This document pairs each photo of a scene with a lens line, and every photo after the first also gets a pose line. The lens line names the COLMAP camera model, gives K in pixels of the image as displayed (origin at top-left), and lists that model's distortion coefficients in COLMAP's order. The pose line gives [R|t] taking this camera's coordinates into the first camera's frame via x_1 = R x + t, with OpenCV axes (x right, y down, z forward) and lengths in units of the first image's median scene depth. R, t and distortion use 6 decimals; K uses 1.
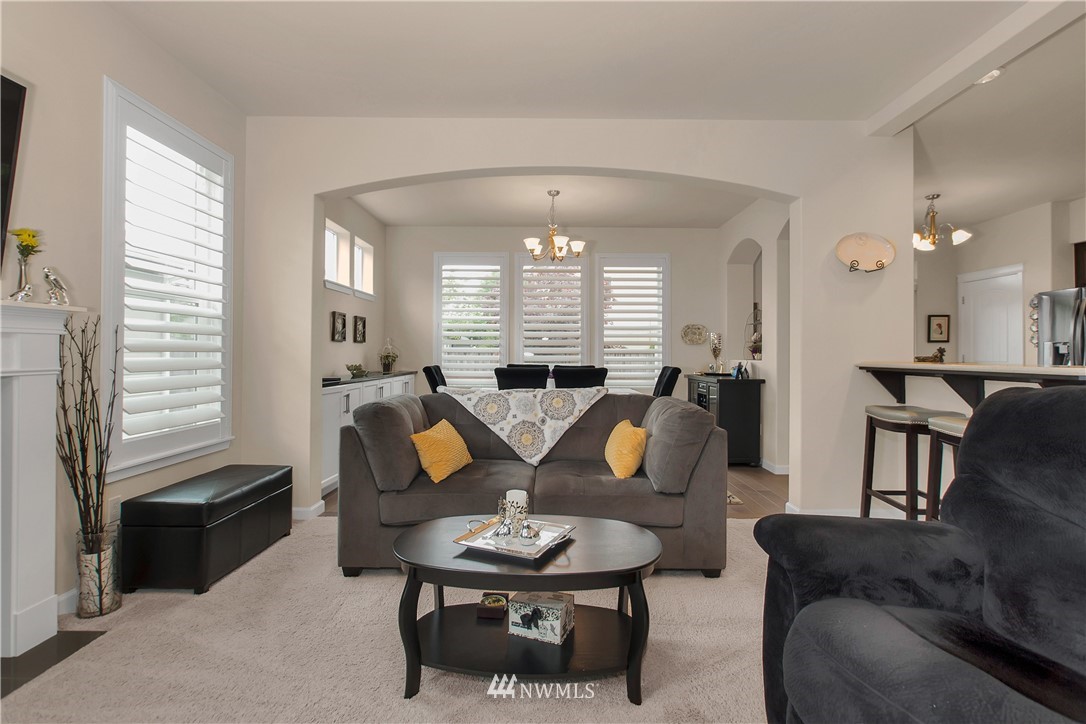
lens RADIAL K [[517.0, 0, 547.9], [0, 517.0, 347.9], [0, 0, 1]] dist [-0.002602, 0.000249]
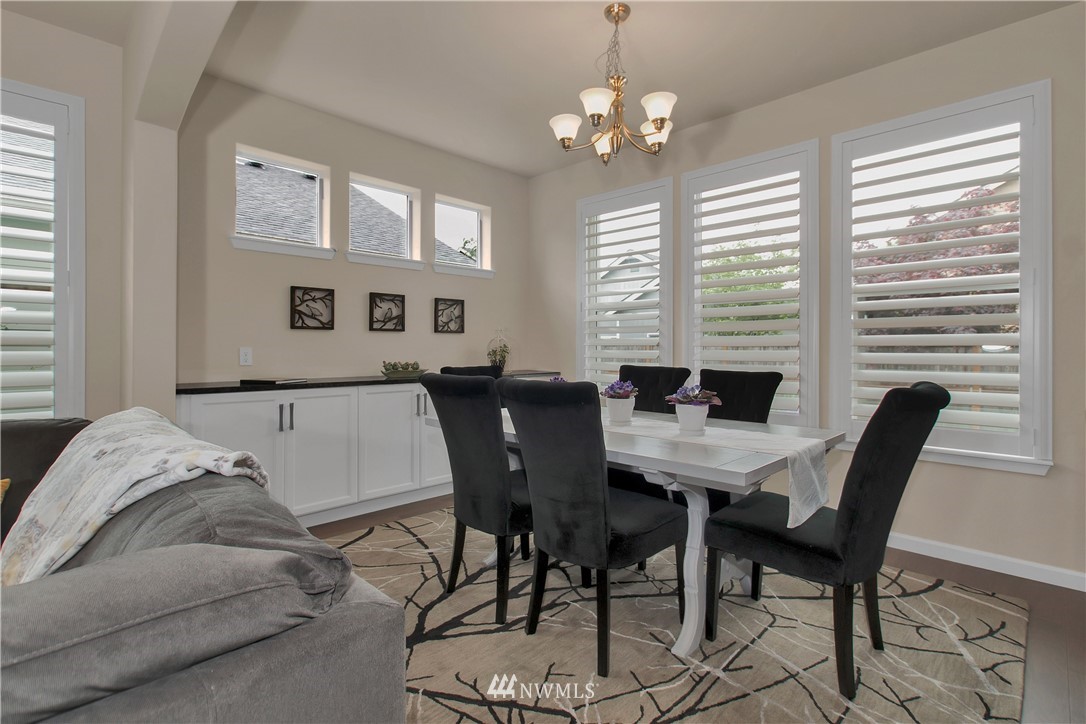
lens RADIAL K [[517.0, 0, 547.9], [0, 517.0, 347.9], [0, 0, 1]] dist [-0.002602, 0.000249]
pose [[0.716690, -0.002312, -0.697388, 0.325157], [0.010117, 0.999924, 0.007083, 0.009582], [0.697318, -0.012132, 0.716659, 0.657389]]
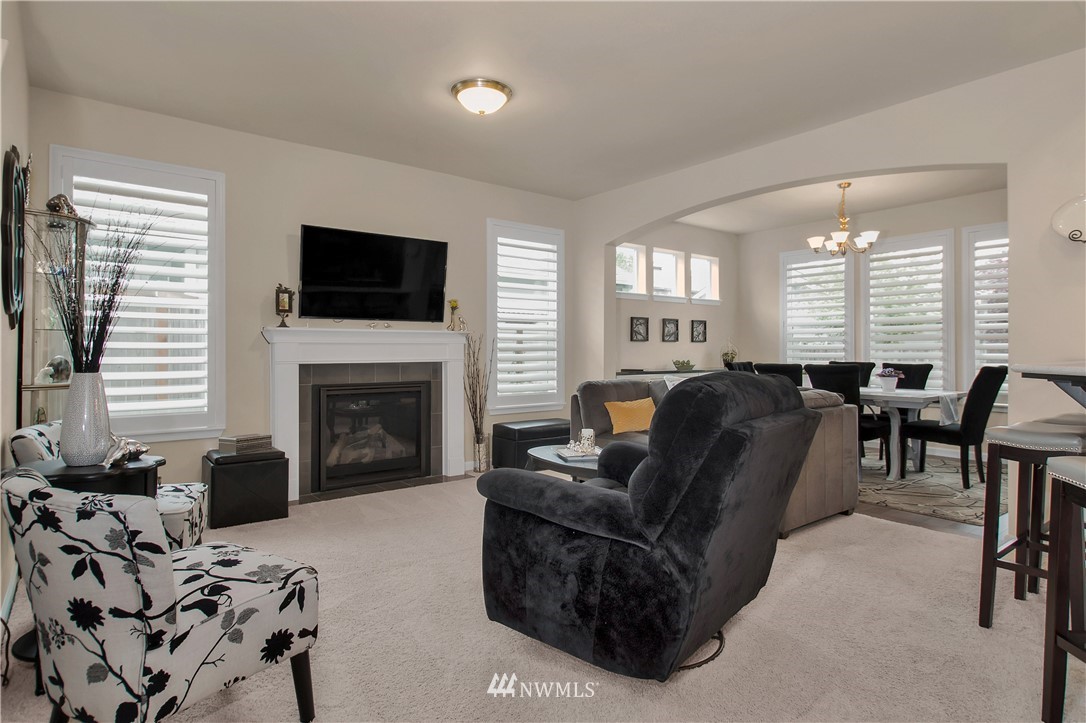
lens RADIAL K [[584.0, 0, 542.5], [0, 584.0, 354.1], [0, 0, 1]] dist [-0.000834, 0.000020]
pose [[0.614489, -0.002163, -0.788922, 0.569198], [0.014532, 0.999858, 0.008578, 0.000995], [0.788791, -0.016736, 0.614433, -0.136898]]
